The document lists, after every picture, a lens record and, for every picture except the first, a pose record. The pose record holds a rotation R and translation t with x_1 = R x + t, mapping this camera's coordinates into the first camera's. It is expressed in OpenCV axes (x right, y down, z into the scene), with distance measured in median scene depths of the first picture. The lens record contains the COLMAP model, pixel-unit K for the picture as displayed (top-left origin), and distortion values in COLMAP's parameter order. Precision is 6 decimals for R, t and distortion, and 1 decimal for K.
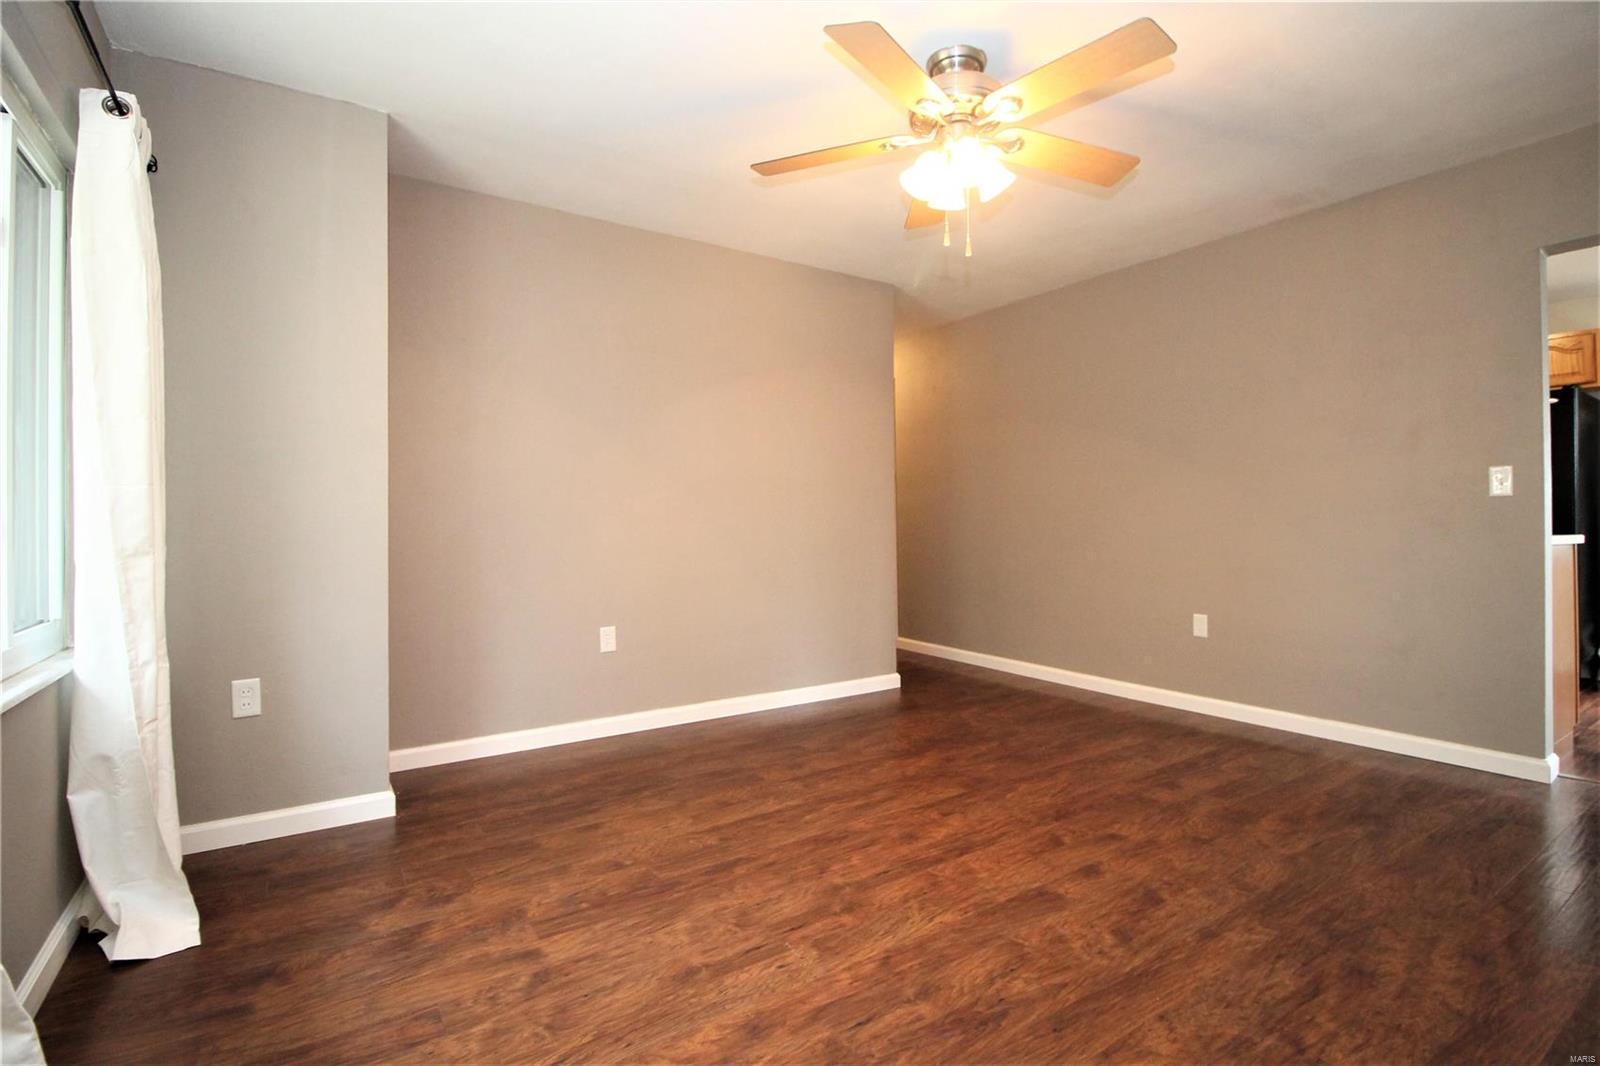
lens RADIAL K [[750.5, 0, 813.4], [0, 750.5, 510.9], [0, 0, 1]] dist [-0.002103, -0.012480]
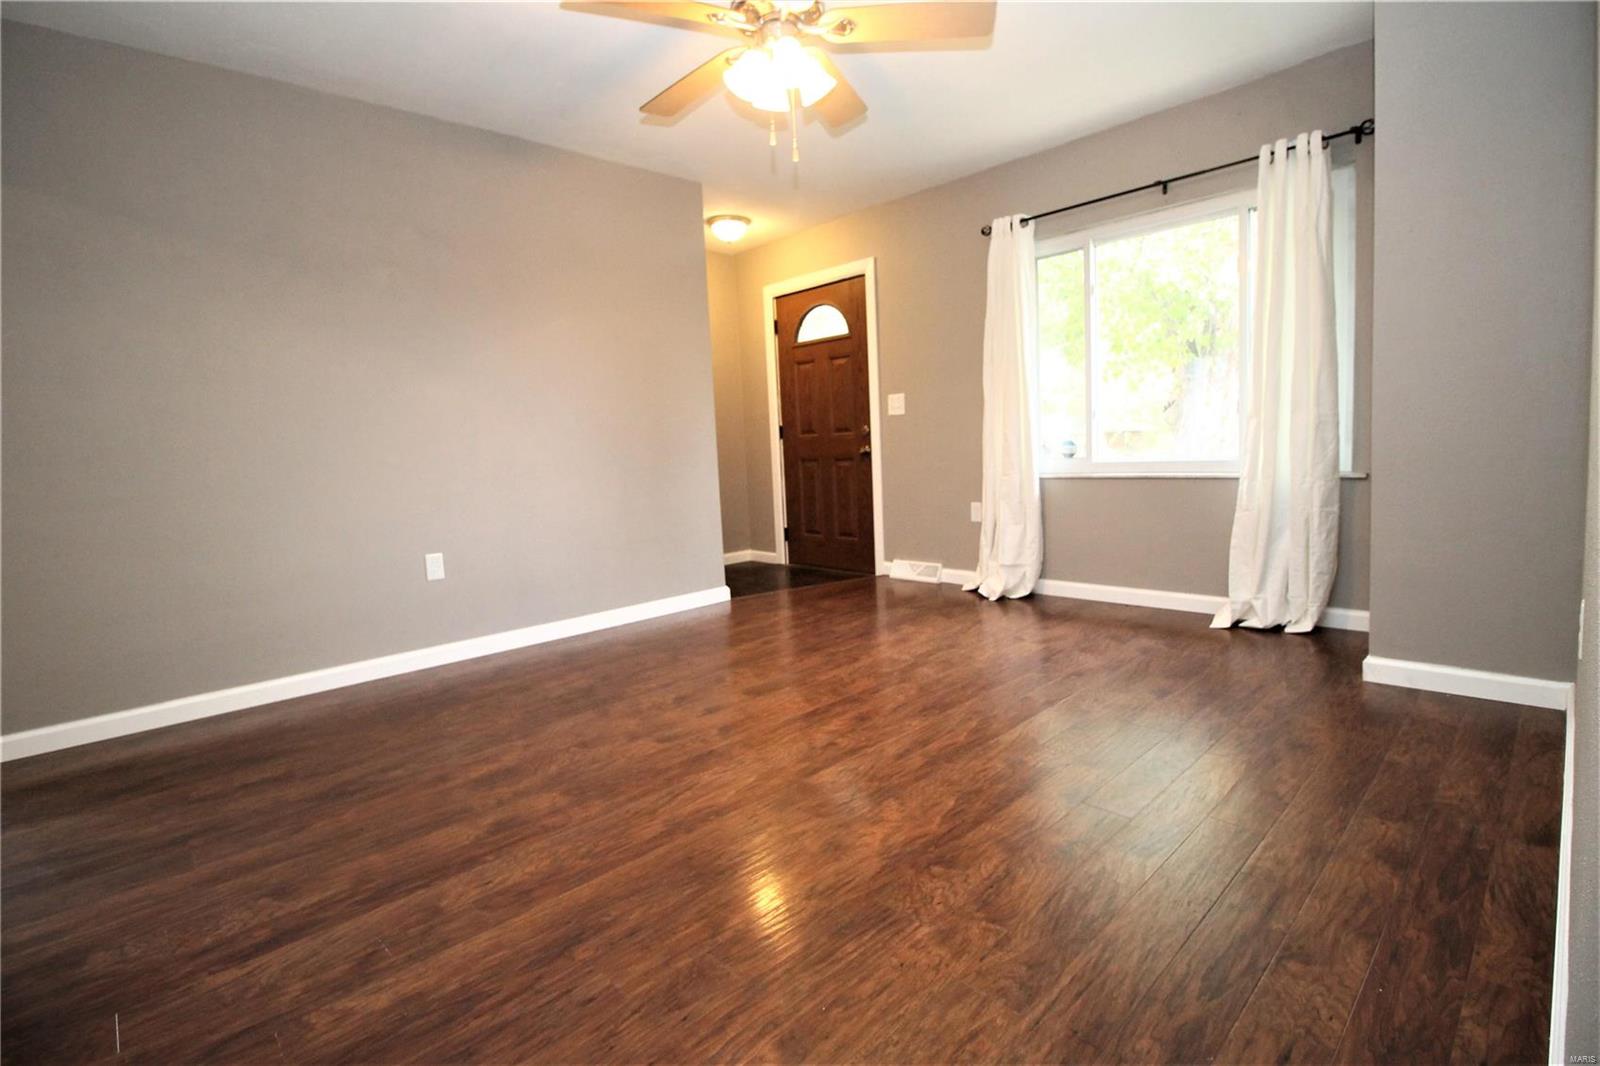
lens RADIAL K [[750.5, 0, 813.4], [0, 750.5, 510.9], [0, 0, 1]] dist [-0.002103, -0.012480]
pose [[-0.981303, 0.071597, -0.178656, 0.340158], [0.058635, 0.995320, 0.076816, 0.058735], [0.183320, 0.064904, -0.980908, 1.872234]]
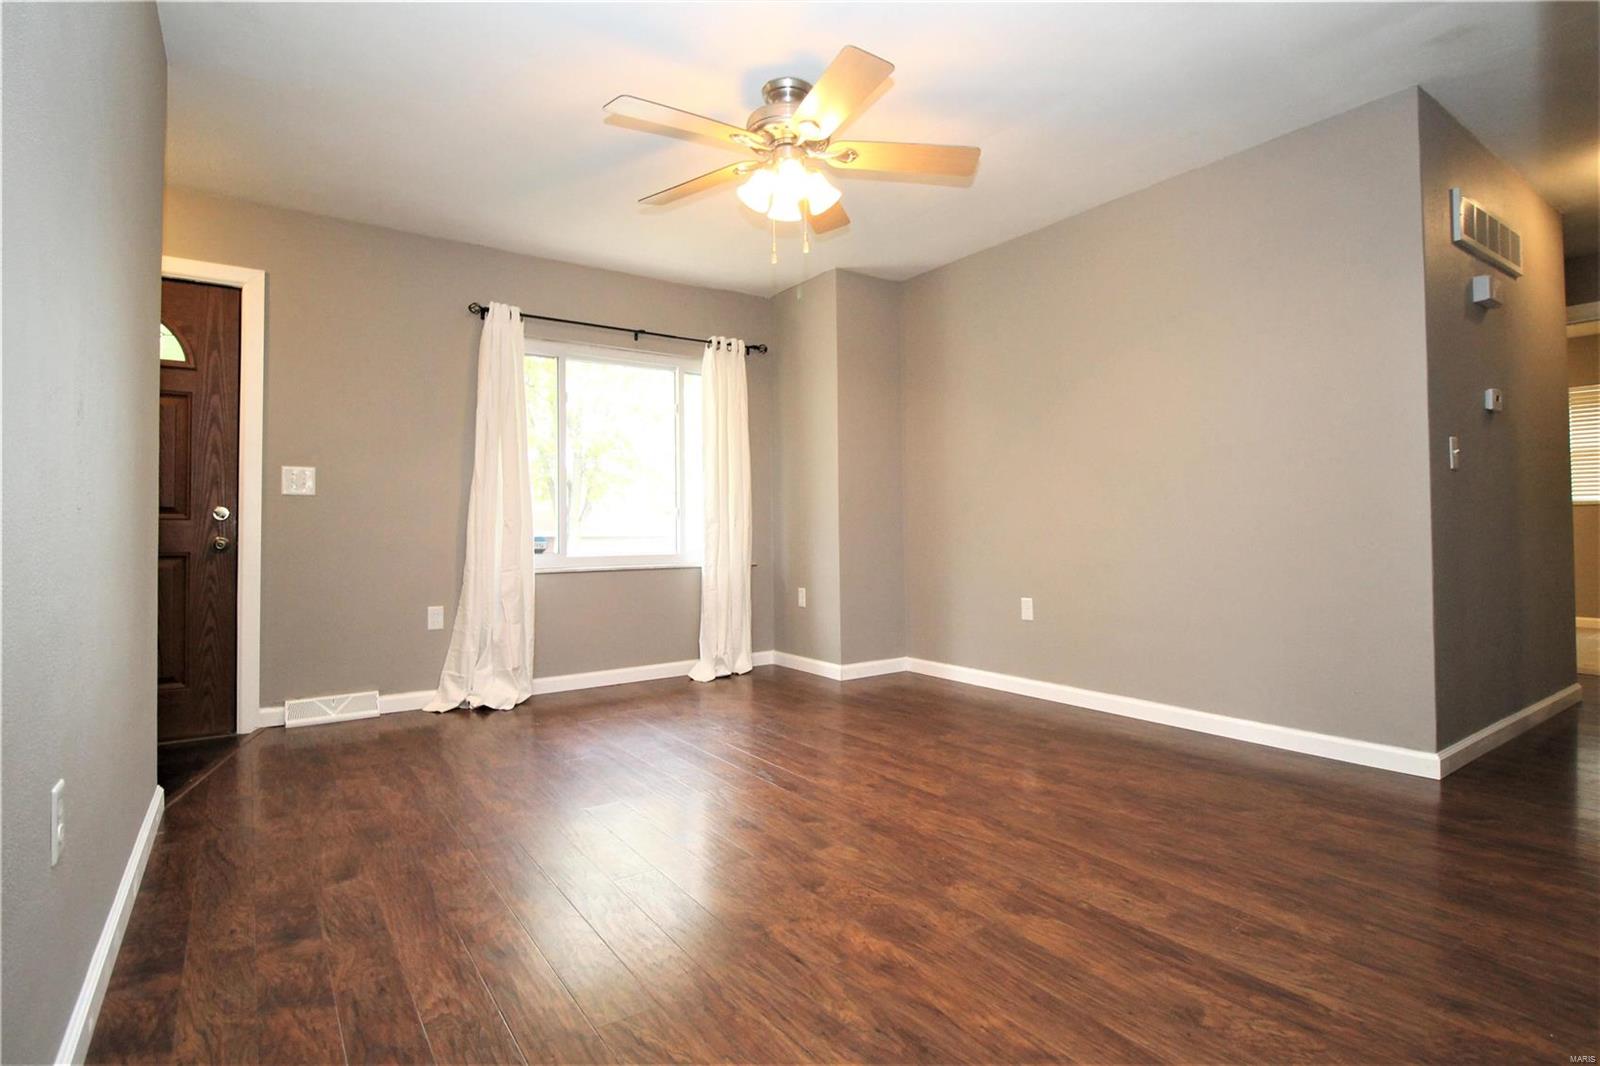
lens RADIAL K [[792.4, 0, 809.4], [0, 792.4, 511.5], [0, 0, 1]] dist [0.000003, -0.013440]
pose [[0.027285, -0.014618, -0.999521, 1.262429], [0.023171, 0.999634, -0.013987, 0.047180], [0.999359, -0.022779, 0.027613, 0.903105]]
